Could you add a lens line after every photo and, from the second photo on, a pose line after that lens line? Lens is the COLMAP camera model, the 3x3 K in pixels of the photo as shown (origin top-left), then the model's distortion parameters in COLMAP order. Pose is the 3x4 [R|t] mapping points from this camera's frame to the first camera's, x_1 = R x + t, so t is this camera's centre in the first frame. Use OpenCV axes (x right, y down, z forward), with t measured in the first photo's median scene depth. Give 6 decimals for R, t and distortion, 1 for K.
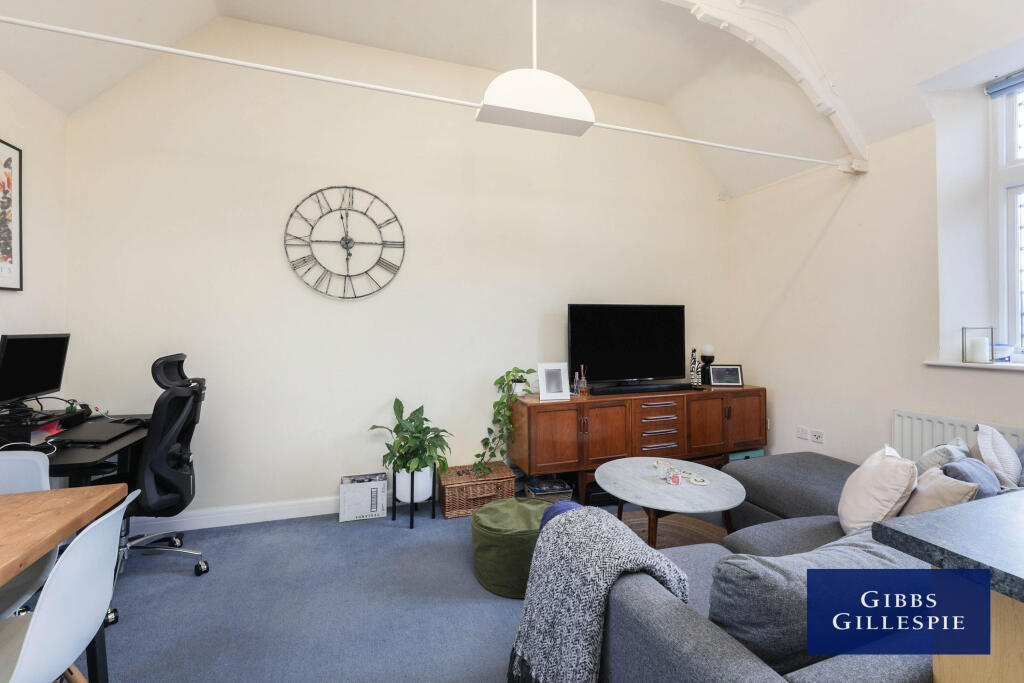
lens RADIAL K [[410.4, 0, 510.9], [0, 410.4, 328.5], [0, 0, 1]] dist [0.003302, 0.000276]
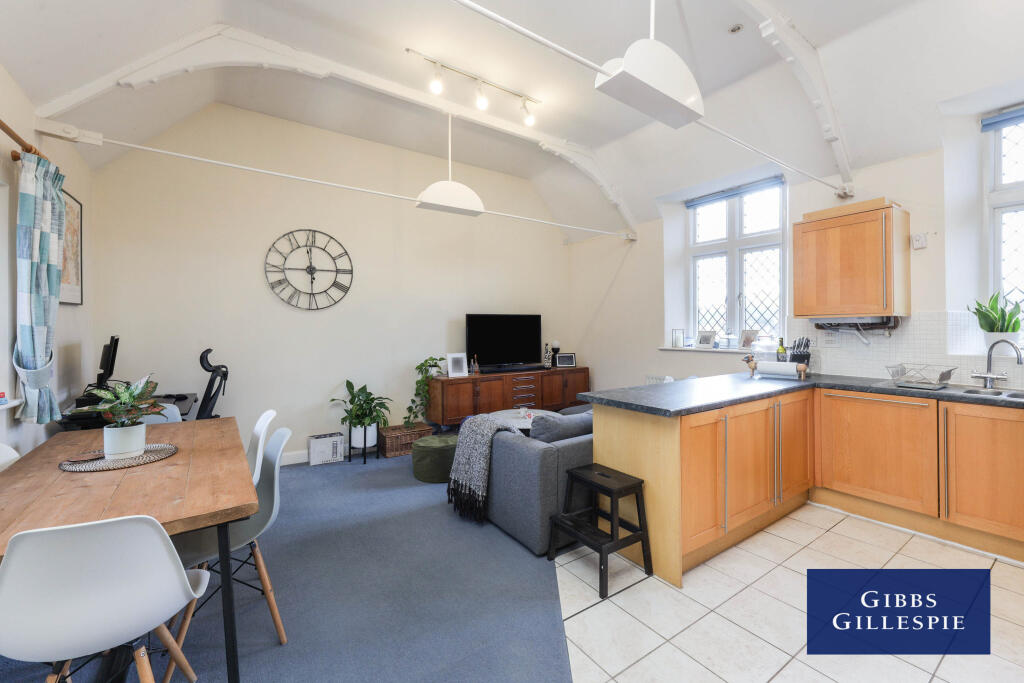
lens RADIAL K [[410.4, 0, 510.9], [0, 410.4, 328.5], [0, 0, 1]] dist [0.003302, 0.000276]
pose [[0.961767, -0.002252, 0.273858, -0.126585], [0.003010, 0.999993, -0.002347, -0.003225], [-0.273851, 0.003082, 0.961767, -0.539518]]
